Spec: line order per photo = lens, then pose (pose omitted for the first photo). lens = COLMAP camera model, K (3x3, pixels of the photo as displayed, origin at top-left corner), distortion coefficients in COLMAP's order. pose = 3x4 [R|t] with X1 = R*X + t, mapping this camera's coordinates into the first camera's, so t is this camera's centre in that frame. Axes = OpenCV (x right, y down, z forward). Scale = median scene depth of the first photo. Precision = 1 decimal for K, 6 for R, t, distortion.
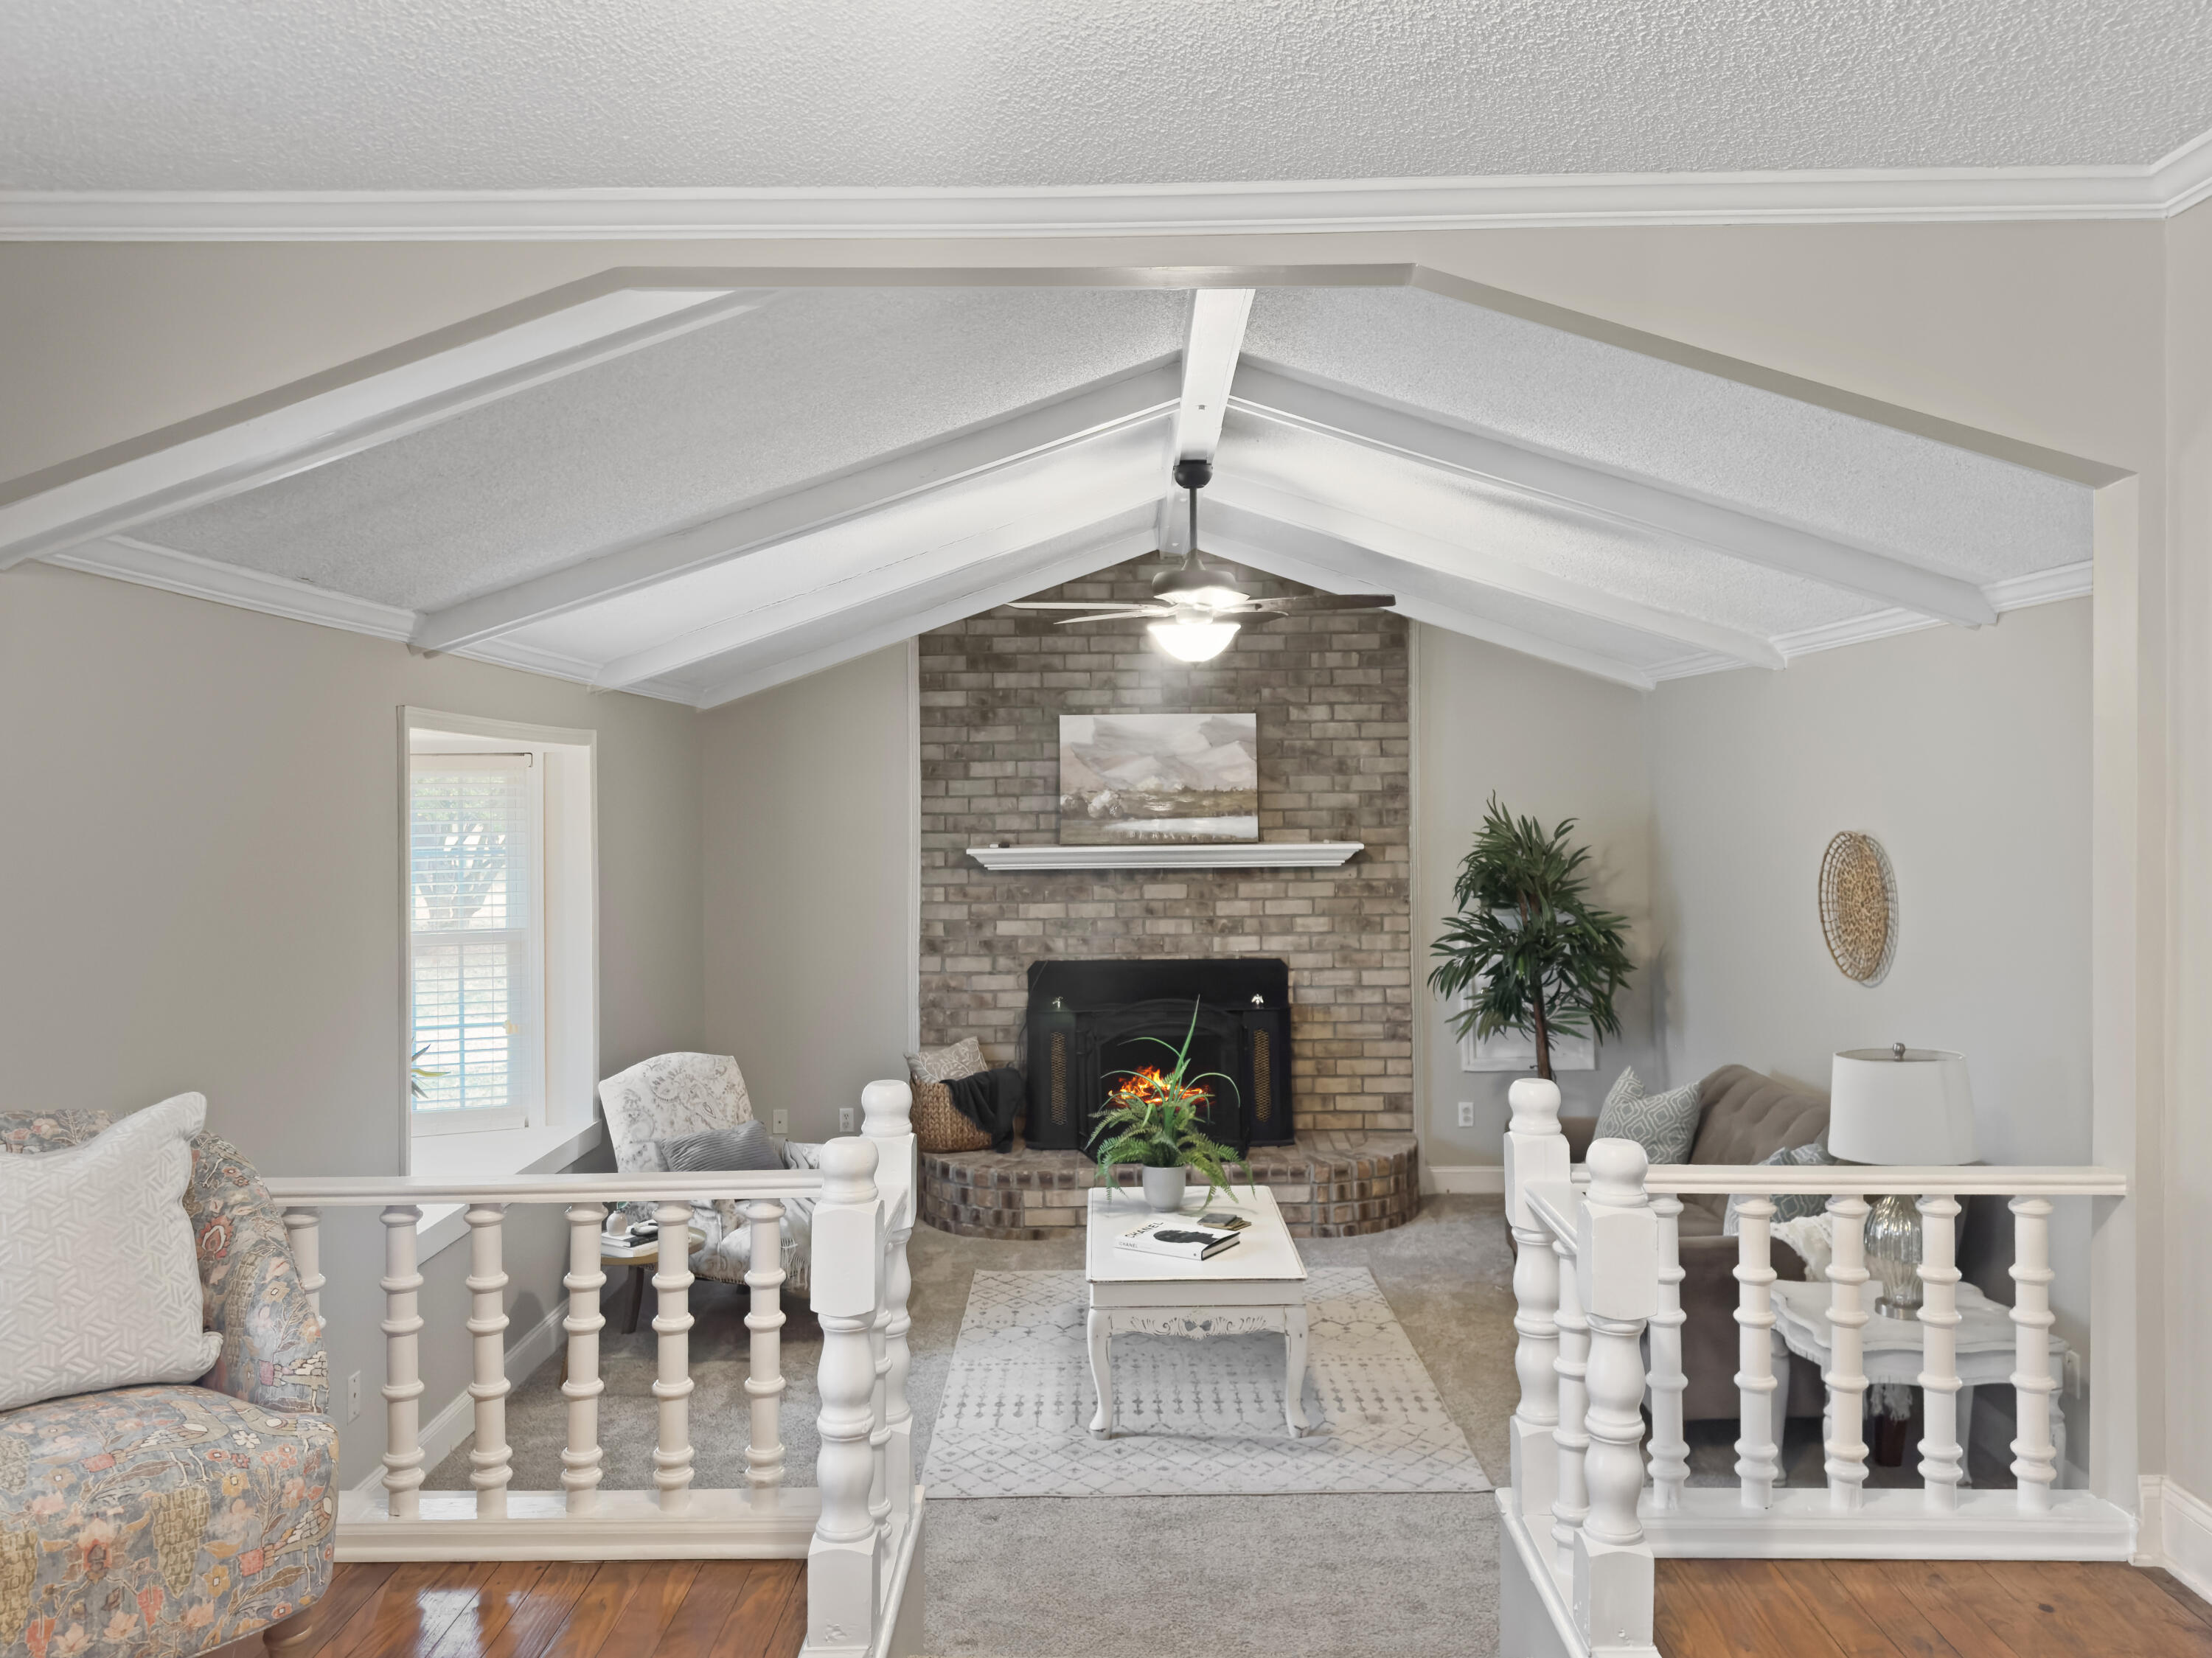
lens RADIAL K [[1790.8, 0, 1126.6], [0, 1790.8, 828.1], [0, 0, 1]] dist [0.191065, -0.221229]
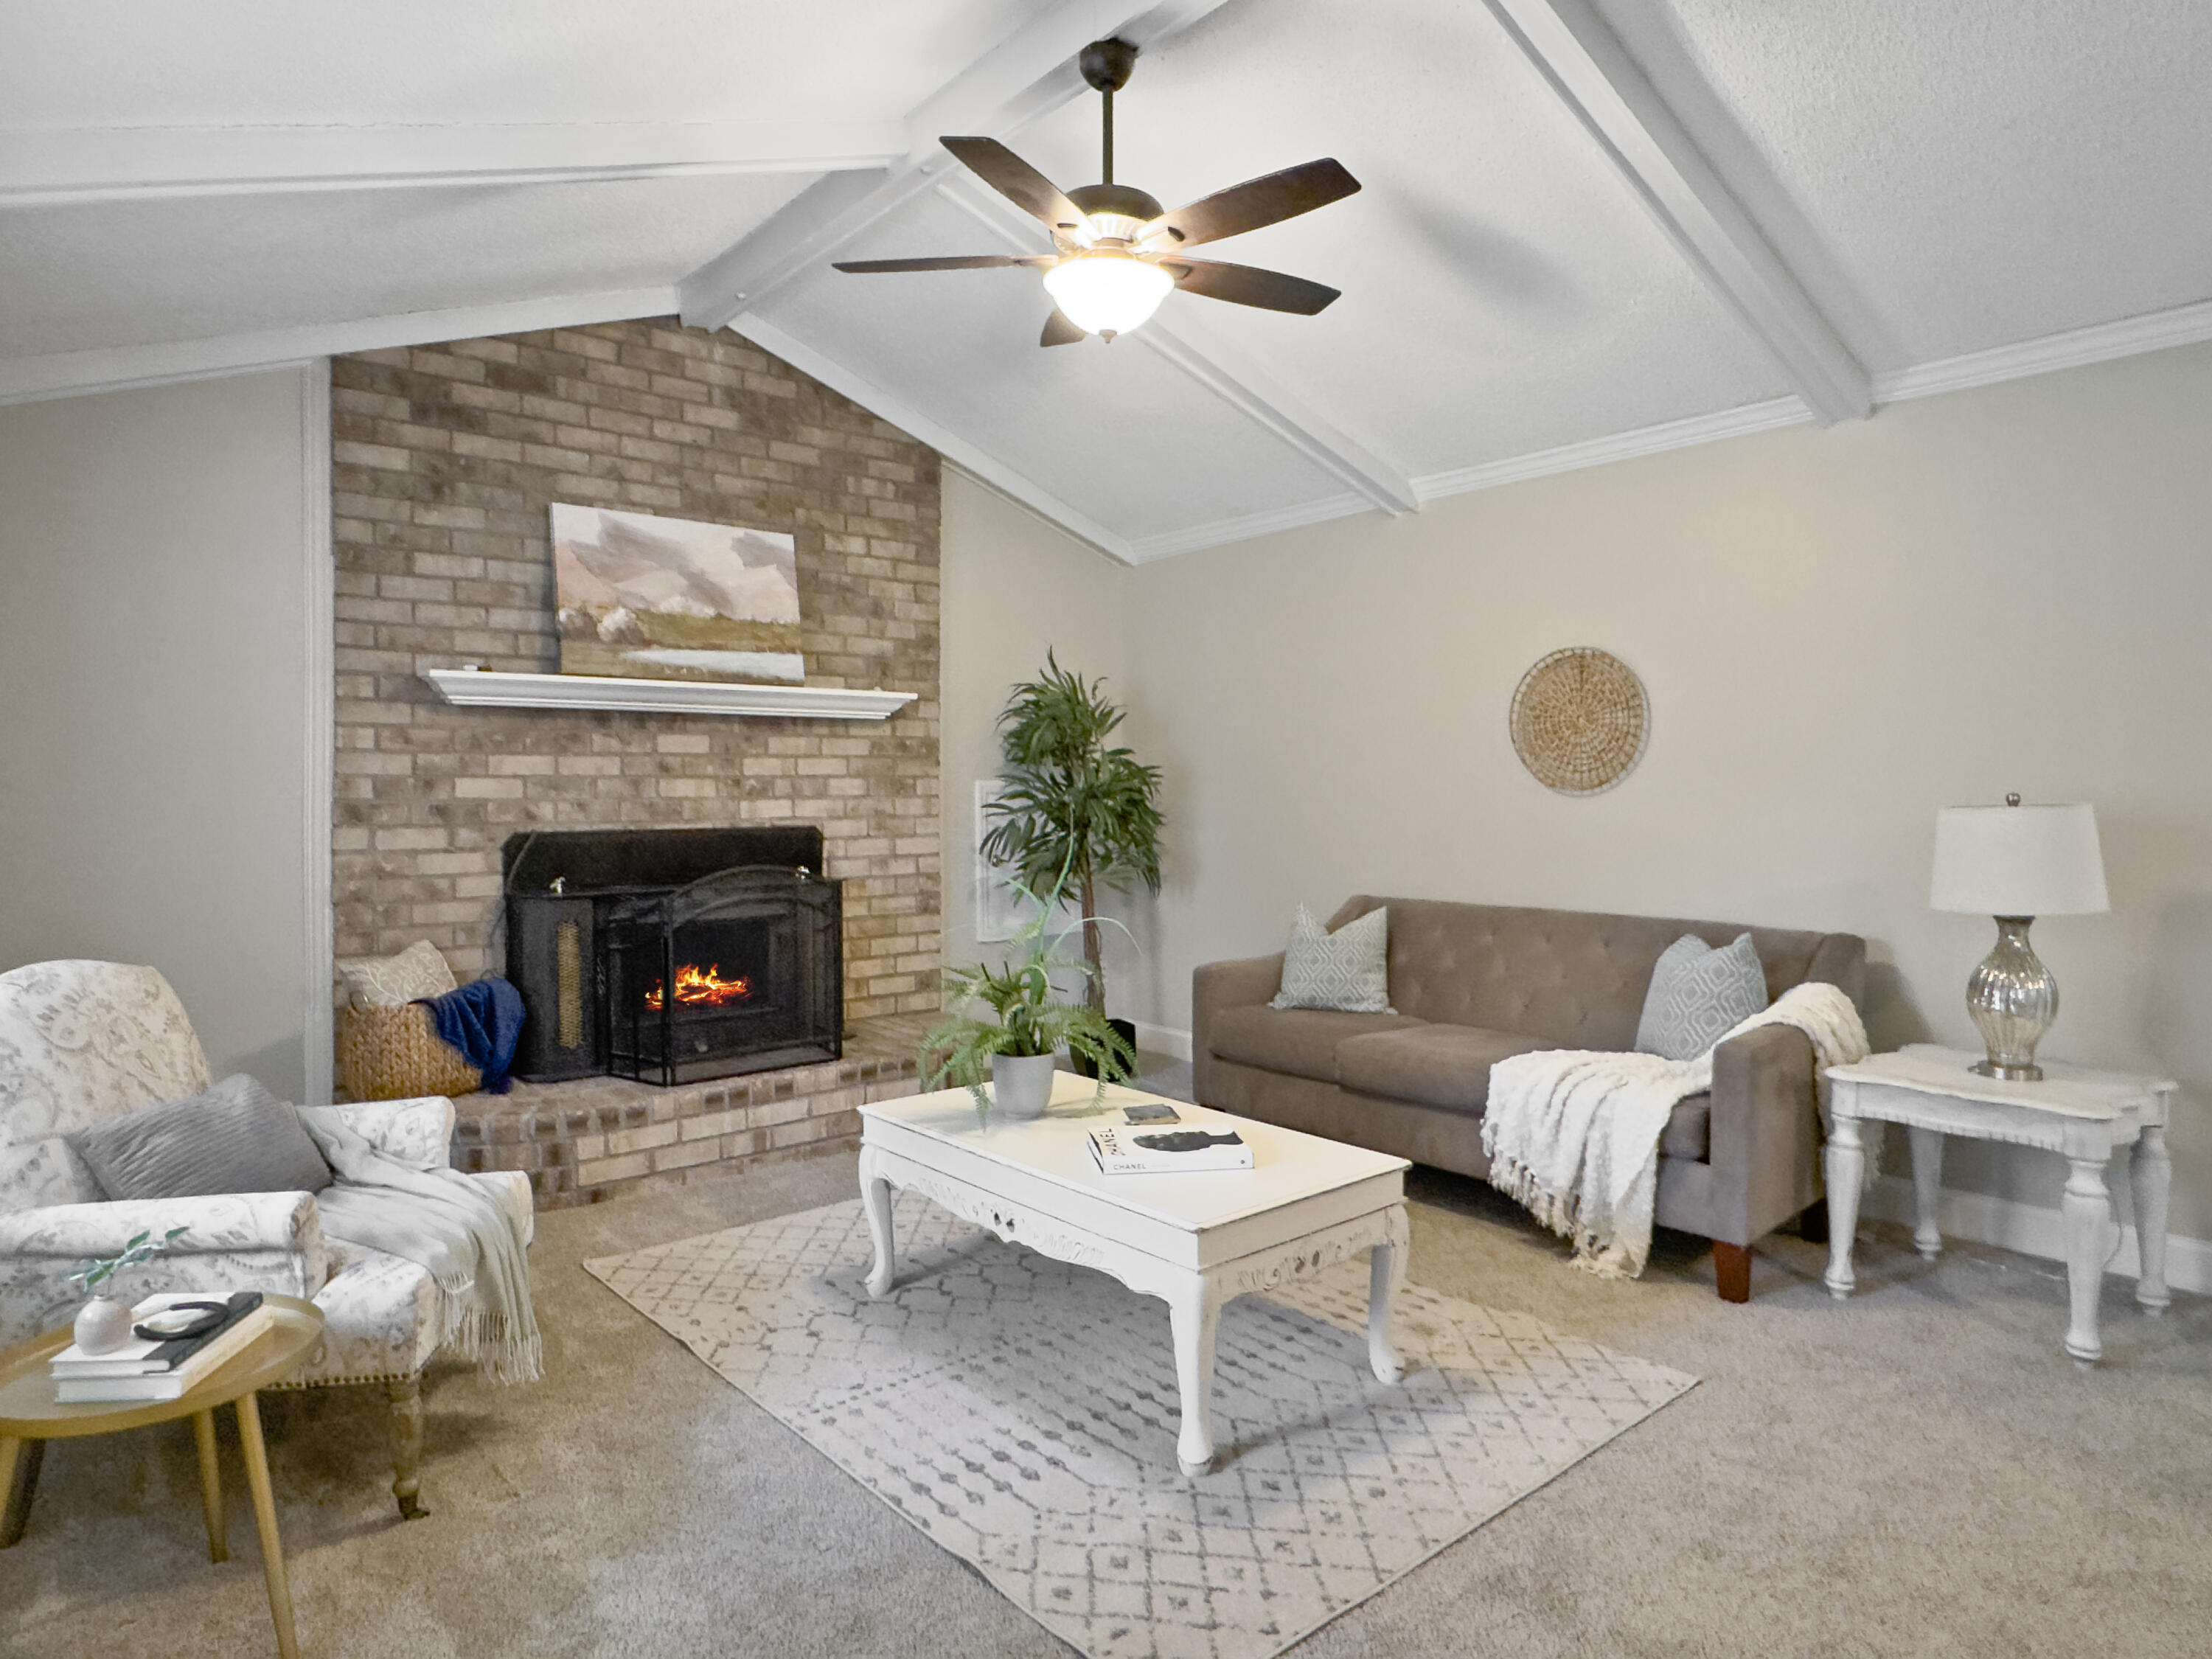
lens RADIAL K [[1306.6, 0, 1099.2], [0, 1306.6, 815.3], [0, 0, 1]] dist [0.000963, 0.002457]
pose [[0.768892, -0.004459, 0.639363, -0.209645], [0.007702, 0.999968, -0.002288, 0.070056], [-0.639332, 0.006683, 0.768902, 0.433235]]
